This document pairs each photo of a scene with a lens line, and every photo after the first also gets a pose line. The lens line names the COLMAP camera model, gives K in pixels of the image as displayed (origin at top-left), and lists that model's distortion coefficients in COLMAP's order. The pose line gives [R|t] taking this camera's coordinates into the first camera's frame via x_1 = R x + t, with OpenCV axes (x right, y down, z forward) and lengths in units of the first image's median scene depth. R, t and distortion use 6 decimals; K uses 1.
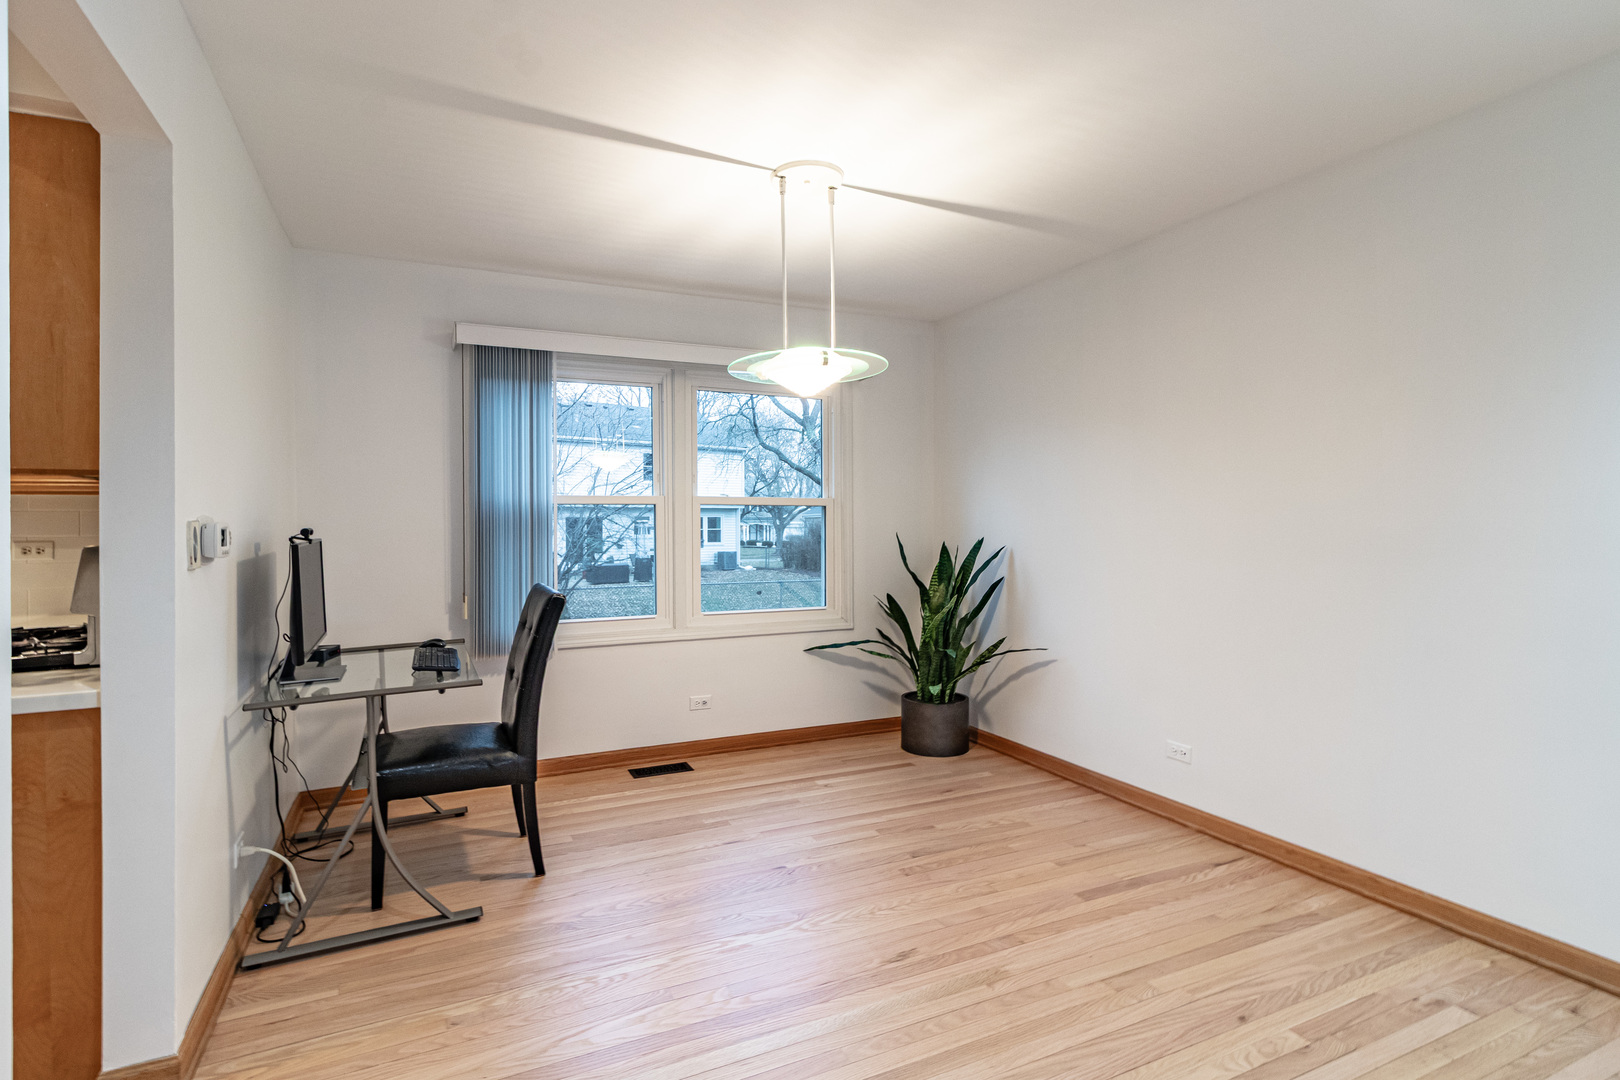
lens RADIAL K [[805.7, 0, 797.5], [0, 805.7, 539.1], [0, 0, 1]] dist [0.001109, 0.000144]
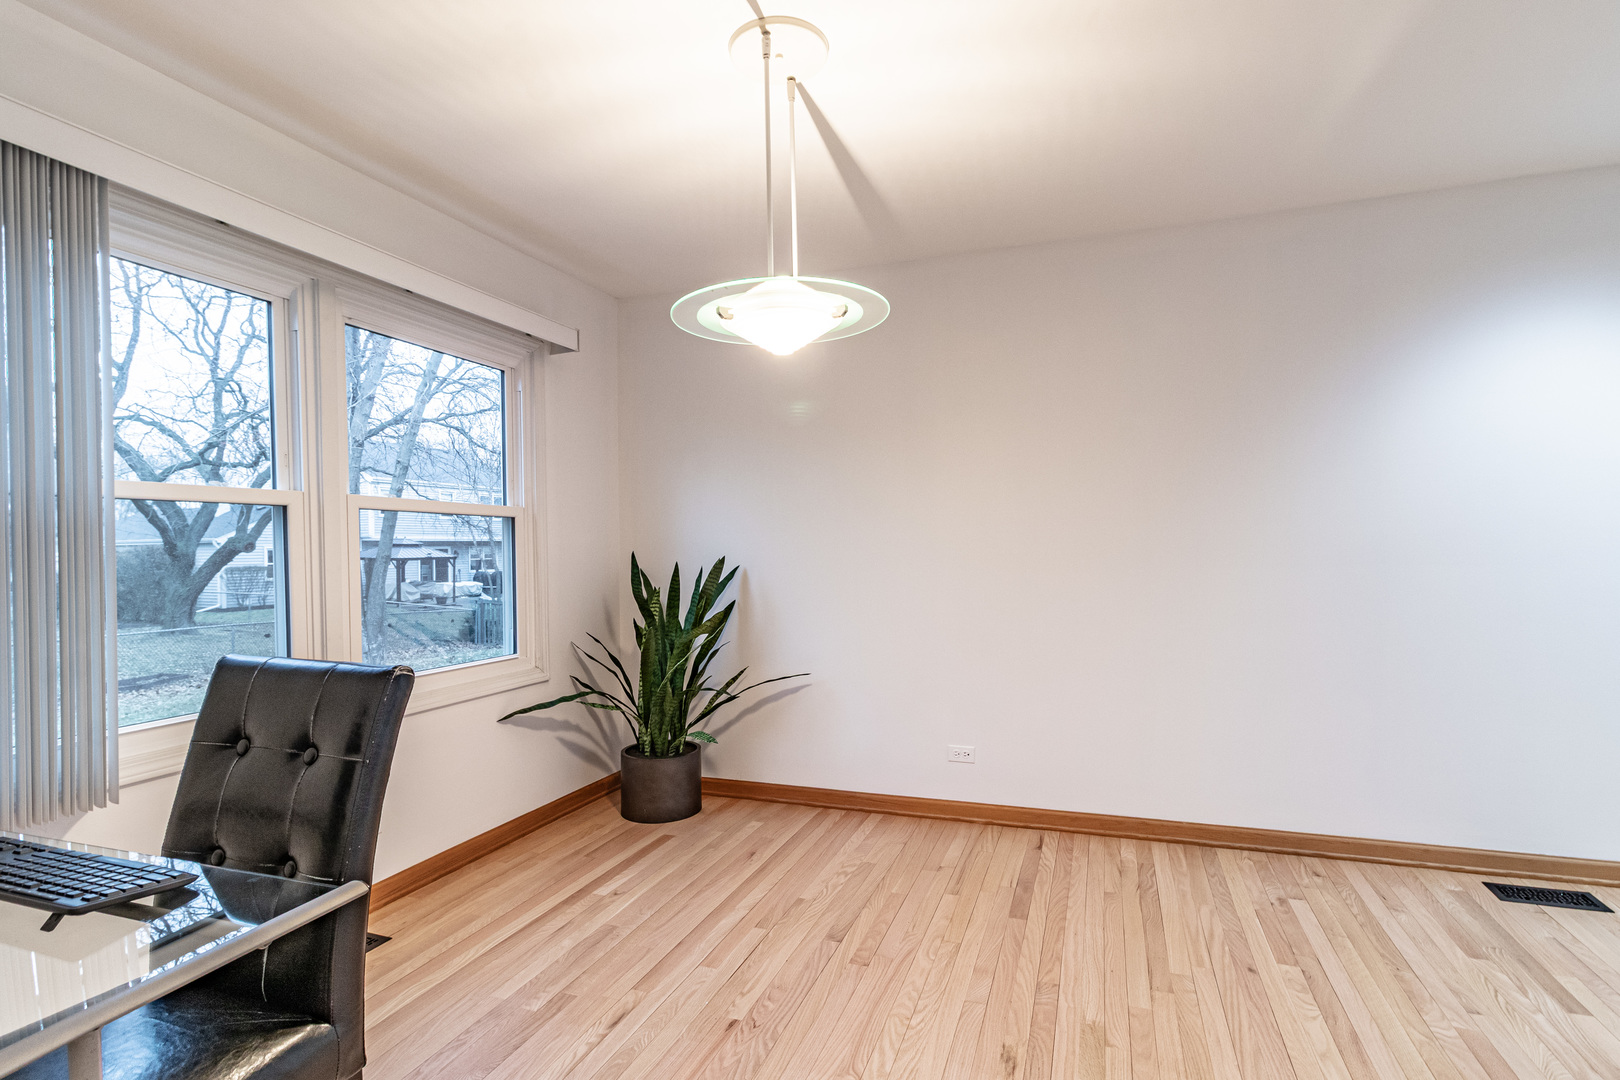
lens RADIAL K [[794.6, 0, 845.9], [0, 794.6, 560.1], [0, 0, 1]] dist [0.000360, 0.000260]
pose [[0.692630, -0.013872, 0.721160, -0.310974], [0.023517, 0.999718, -0.003356, 0.008531], [-0.720910, 0.019285, 0.692760, 0.314776]]
